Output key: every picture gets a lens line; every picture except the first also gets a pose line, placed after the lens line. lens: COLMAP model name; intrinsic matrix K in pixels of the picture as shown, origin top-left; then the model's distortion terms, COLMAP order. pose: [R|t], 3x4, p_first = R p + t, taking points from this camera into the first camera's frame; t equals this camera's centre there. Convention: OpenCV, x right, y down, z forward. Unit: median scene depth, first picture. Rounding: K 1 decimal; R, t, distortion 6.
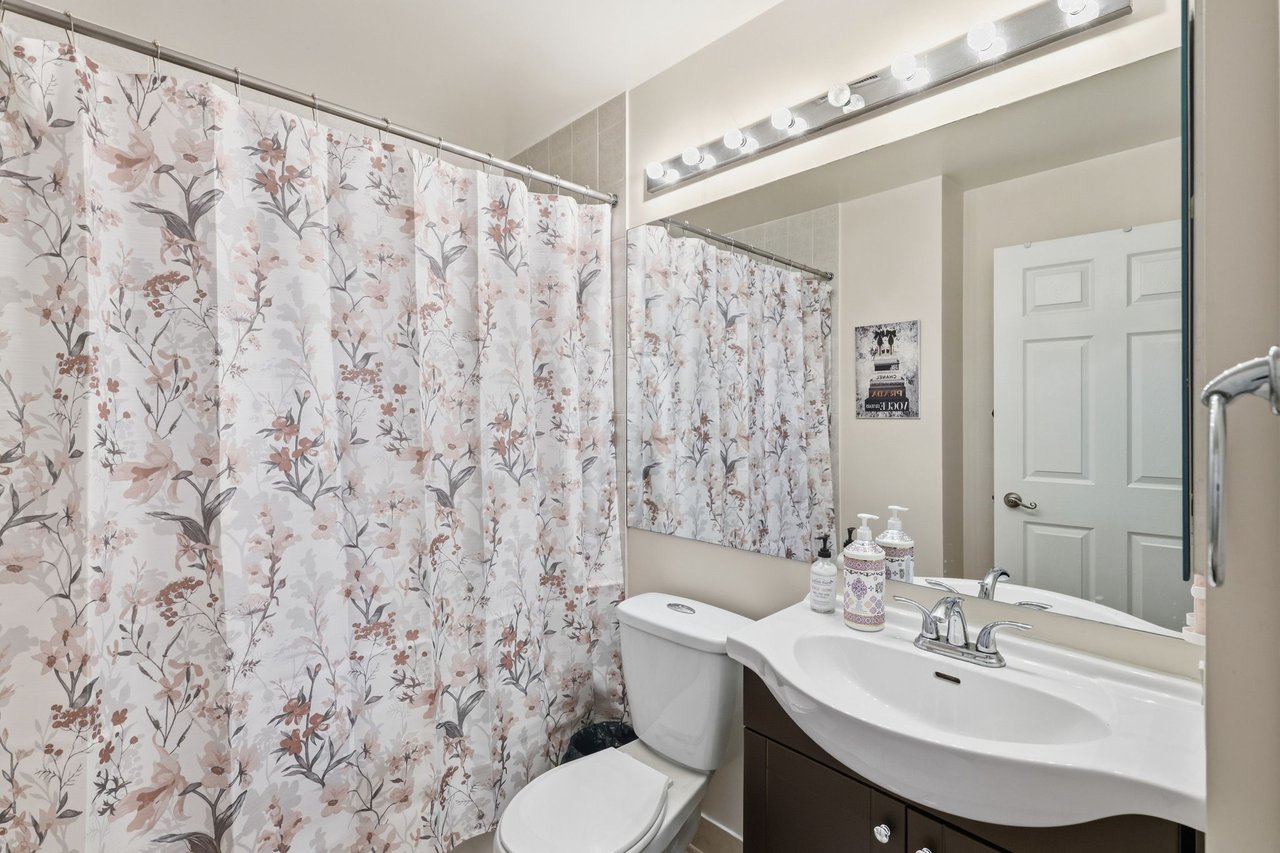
lens RADIAL K [[578.2, 0, 644.9], [0, 578.2, 415.8], [0, 0, 1]] dist [0.001667, 0.000006]
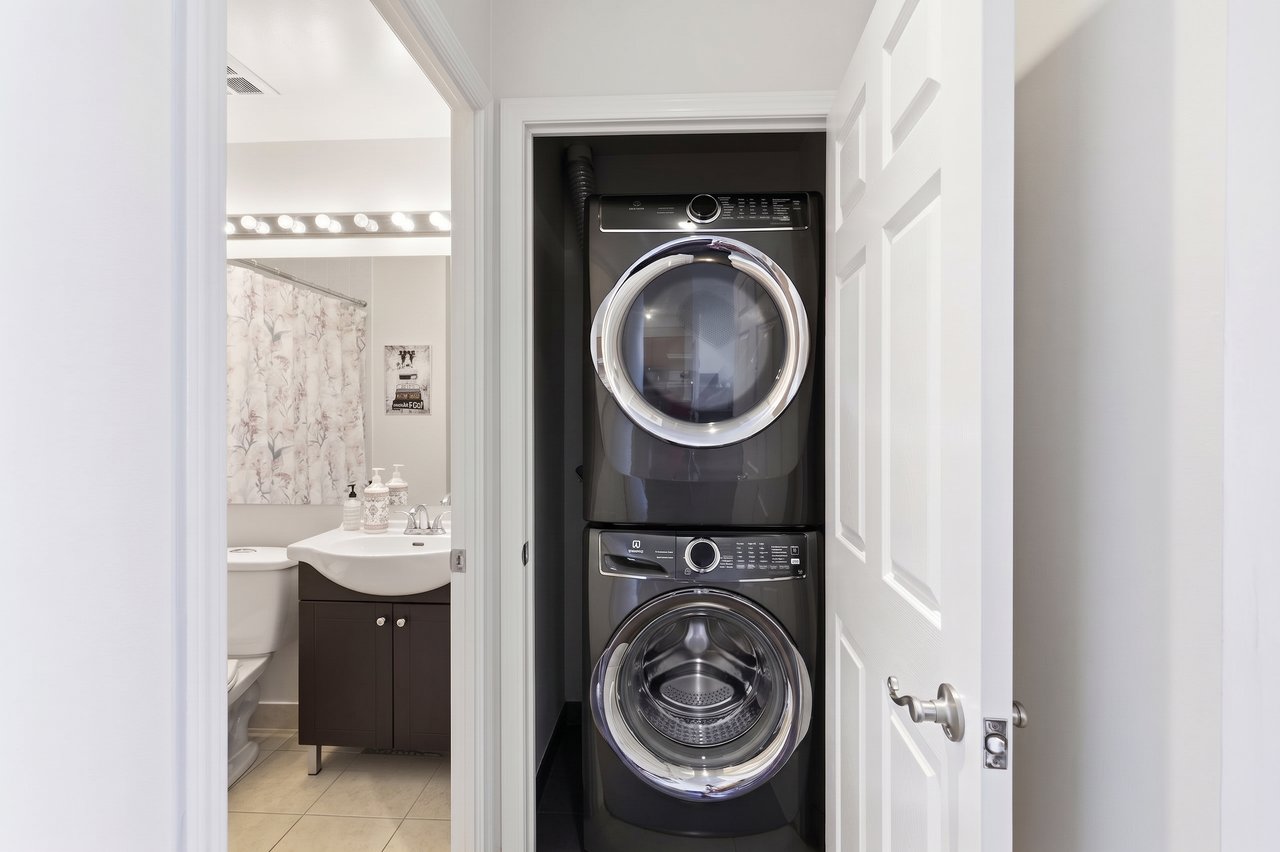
lens RADIAL K [[578.2, 0, 644.9], [0, 578.2, 415.3], [0, 0, 1]] dist [0.001667, 0.000006]
pose [[0.736975, -0.004817, 0.675903, -0.107181], [0.003493, 0.999988, 0.003318, 0.003770], [-0.675911, -0.000084, 0.736983, -0.440147]]
